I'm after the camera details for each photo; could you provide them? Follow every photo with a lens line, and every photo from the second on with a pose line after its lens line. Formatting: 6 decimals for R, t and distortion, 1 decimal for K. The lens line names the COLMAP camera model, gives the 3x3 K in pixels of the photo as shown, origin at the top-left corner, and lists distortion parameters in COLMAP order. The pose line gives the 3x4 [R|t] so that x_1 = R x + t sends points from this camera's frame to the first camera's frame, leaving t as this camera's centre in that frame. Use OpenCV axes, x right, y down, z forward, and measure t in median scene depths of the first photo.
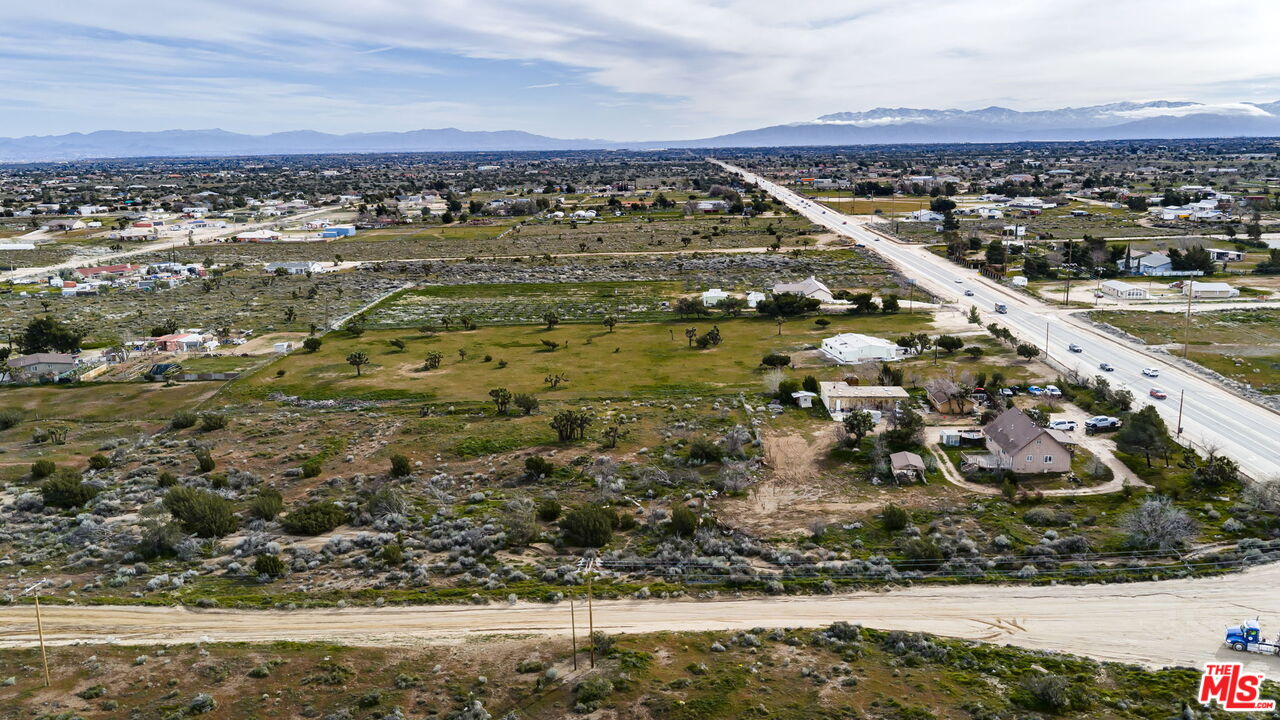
lens RADIAL K [[1052.7, 0, 640.0], [0, 1052.7, 360.0], [0, 0, 1]] dist [0.002103, -0.001618]
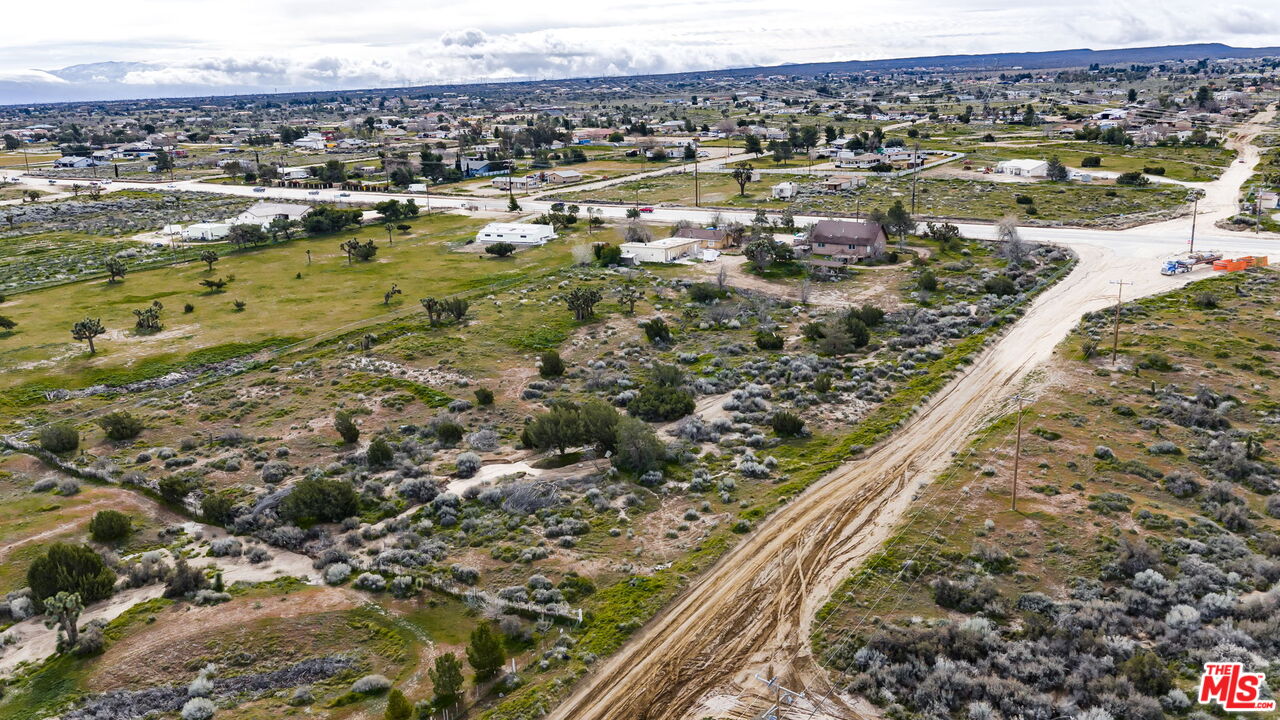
lens RADIAL K [[1052.7, 0, 640.0], [0, 1052.7, 360.0], [0, 0, 1]] dist [0.002103, -0.001618]
pose [[0.533170, -0.217158, 0.817663, -1.195692], [0.192236, 0.972311, 0.132880, -0.006879], [-0.823878, 0.086337, 0.560152, 0.595224]]
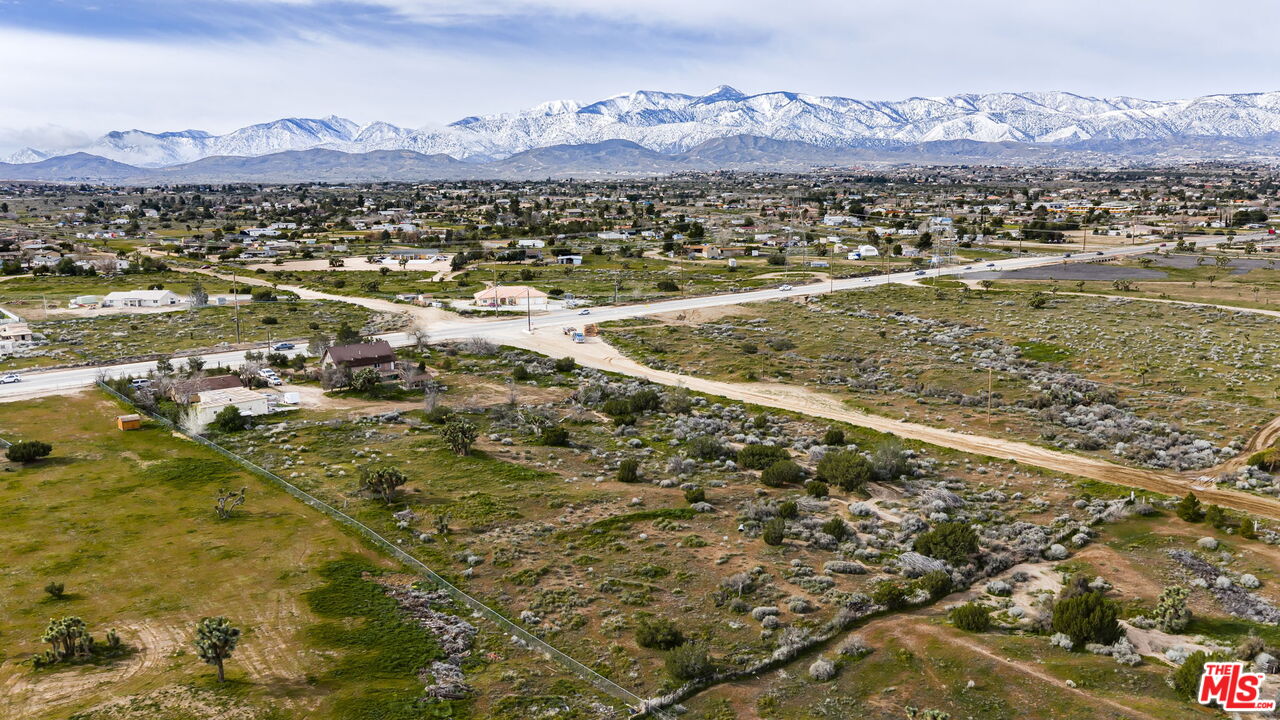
lens RADIAL K [[1052.7, 0, 640.0], [0, 1052.7, 360.0], [0, 0, 1]] dist [0.002103, -0.001618]
pose [[-0.656700, -0.110321, 0.746039, -1.223522], [0.175394, 0.939775, 0.293361, -0.352417], [-0.733472, 0.323501, -0.597800, 2.018549]]
